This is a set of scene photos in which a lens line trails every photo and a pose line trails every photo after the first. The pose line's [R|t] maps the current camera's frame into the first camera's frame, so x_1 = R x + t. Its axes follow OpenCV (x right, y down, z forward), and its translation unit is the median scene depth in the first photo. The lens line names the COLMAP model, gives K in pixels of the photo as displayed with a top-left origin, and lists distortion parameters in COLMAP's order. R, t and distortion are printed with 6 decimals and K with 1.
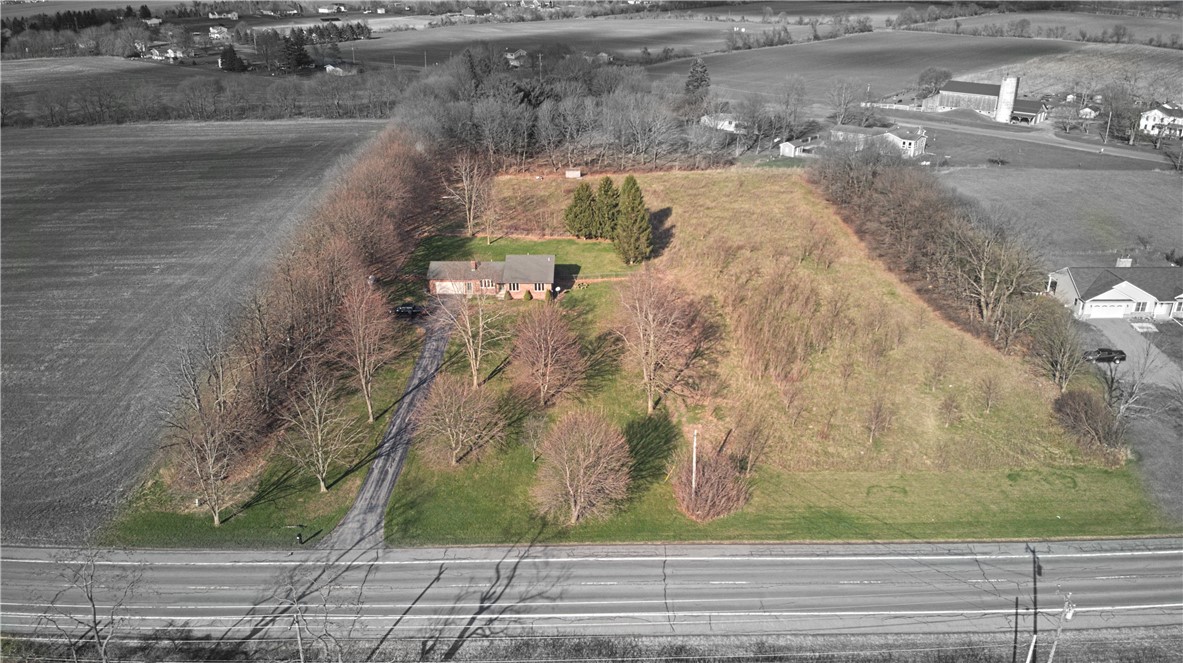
lens RADIAL K [[845.0, 0, 591.5], [0, 845.0, 331.5], [0, 0, 1]] dist [0.072969, -0.189223]
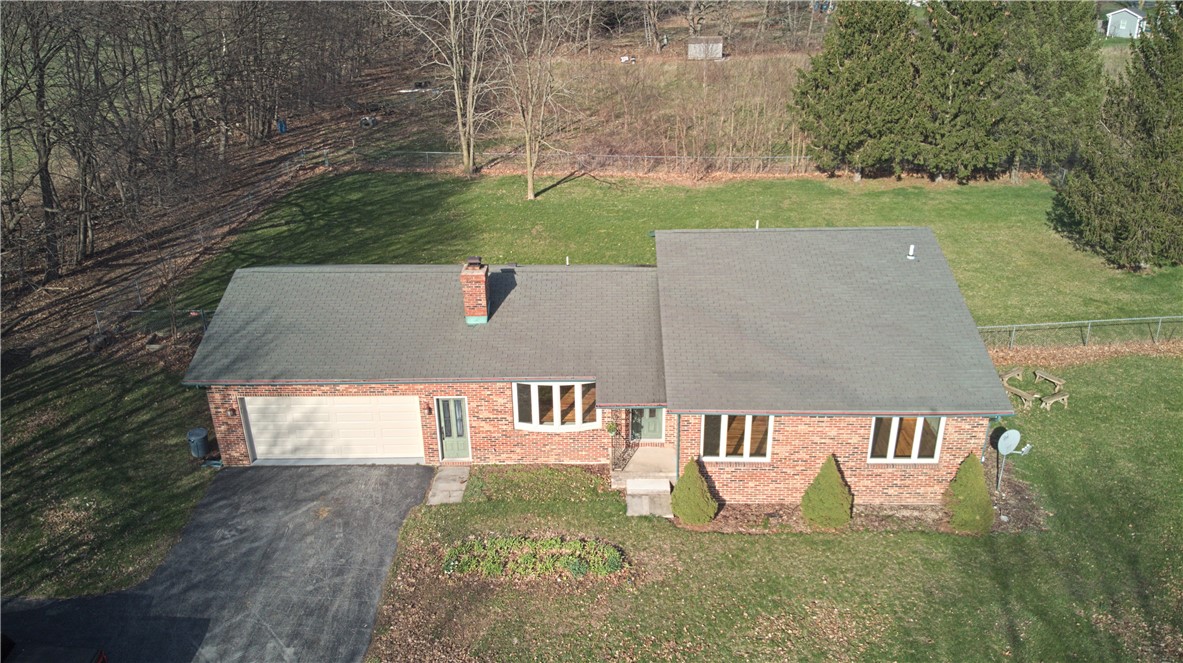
lens RADIAL K [[845.0, 0, 591.5], [0, 845.0, 331.5], [0, 0, 1]] dist [0.072969, -0.189223]
pose [[0.999952, -0.005615, -0.007974, -0.101949], [0.005730, 0.999879, 0.014461, -0.064545], [0.007892, -0.014506, 0.999864, 0.738088]]
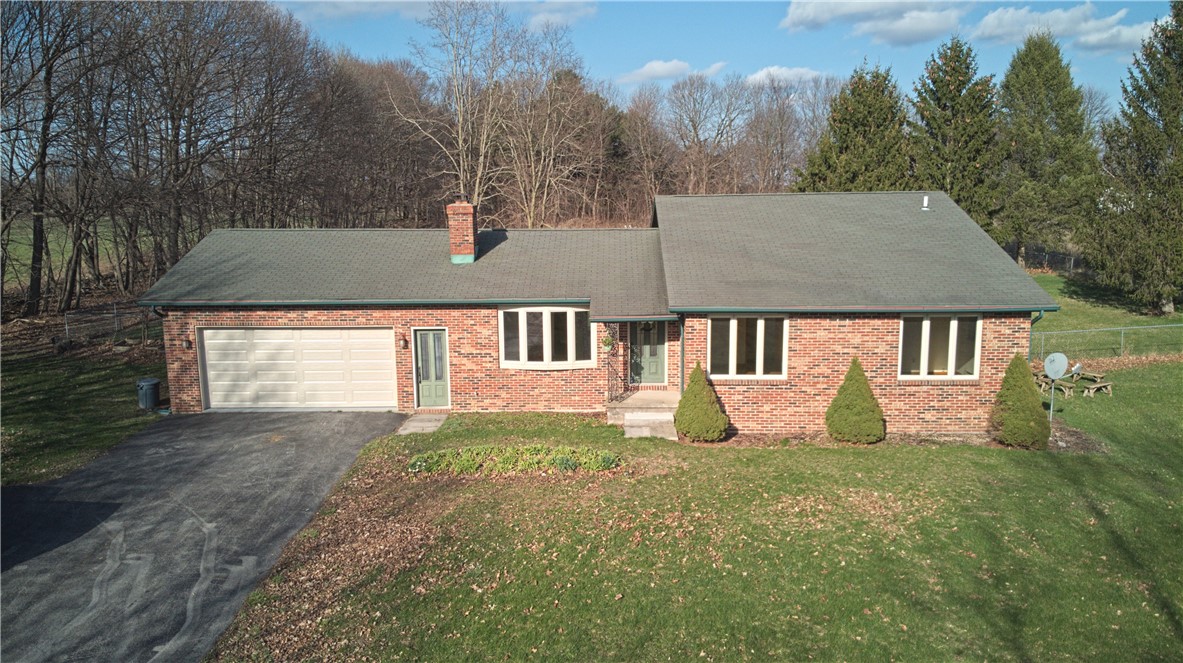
lens RADIAL K [[837.2, 0, 593.4], [0, 837.2, 394.5], [0, 0, 1]] dist [0.069086, -0.183248]
pose [[0.999877, -0.003062, -0.015363, -0.100046], [-0.000650, 0.971755, -0.235990, -0.011811], [0.015652, 0.235971, 0.971634, 0.758779]]
